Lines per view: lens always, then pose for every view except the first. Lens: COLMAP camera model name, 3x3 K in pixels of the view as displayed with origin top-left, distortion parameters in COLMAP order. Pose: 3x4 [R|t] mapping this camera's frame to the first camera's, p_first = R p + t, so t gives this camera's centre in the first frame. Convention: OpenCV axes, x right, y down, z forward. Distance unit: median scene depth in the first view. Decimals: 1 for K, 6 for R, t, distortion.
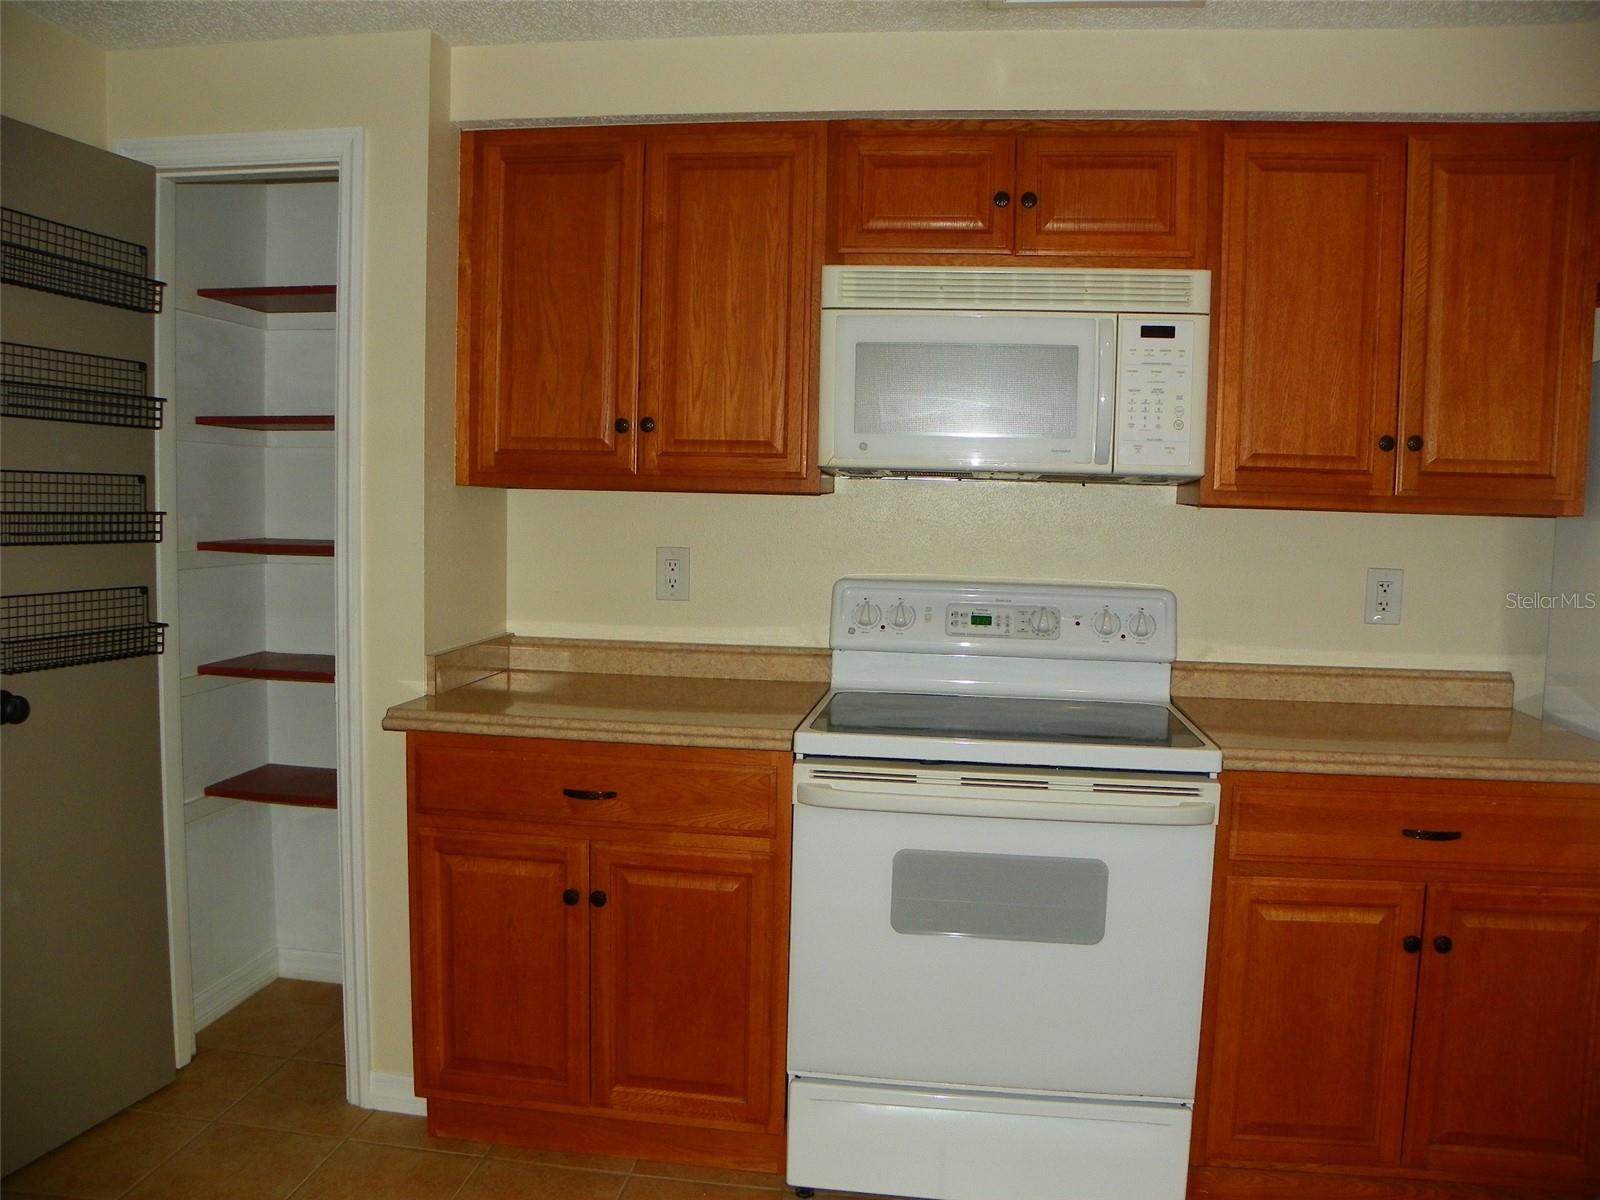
lens RADIAL K [[1208.3, 0, 800.0], [0, 1208.3, 600.0], [0, 0, 1]] dist [-0.147808, 0.096335]
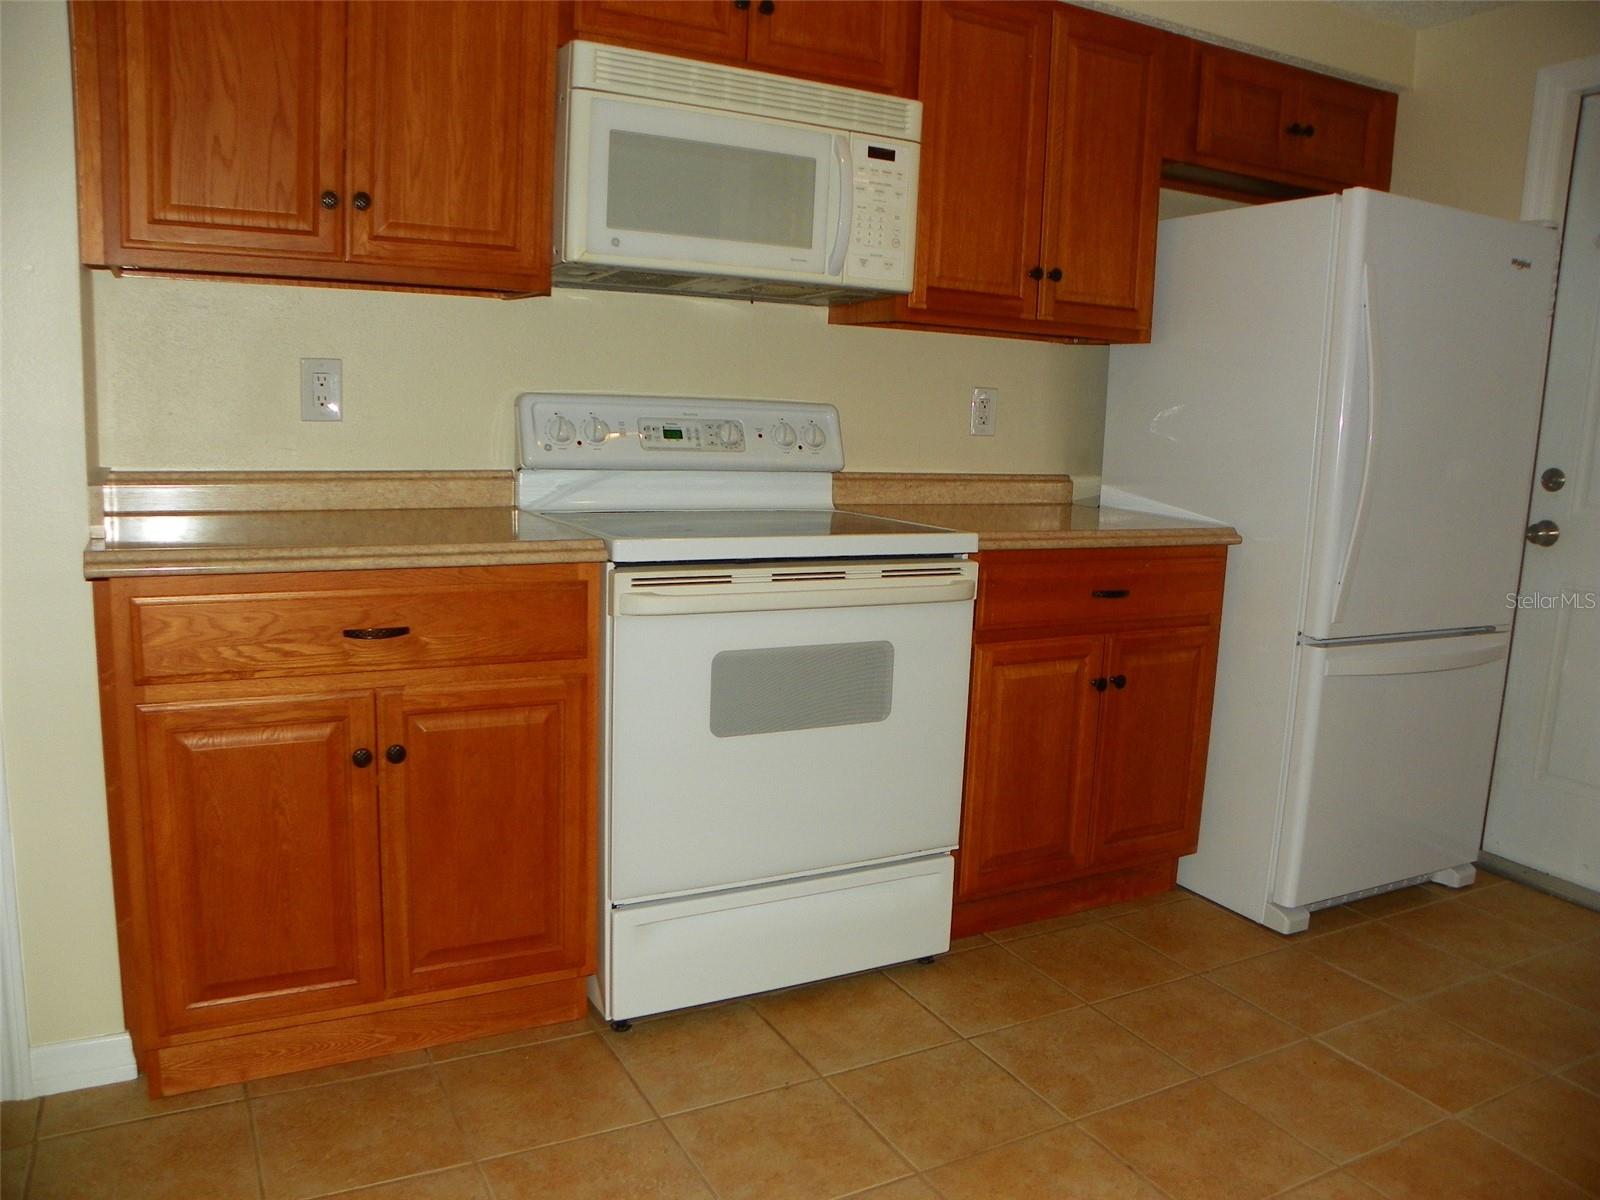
lens RADIAL K [[1208.3, 0, 800.0], [0, 1208.3, 600.0], [0, 0, 1]] dist [-0.147808, 0.096335]
pose [[0.809689, -0.085192, 0.580642, -0.409050], [0.025507, 0.993581, 0.110209, 0.053618], [-0.586304, -0.074424, 0.806665, 0.150523]]
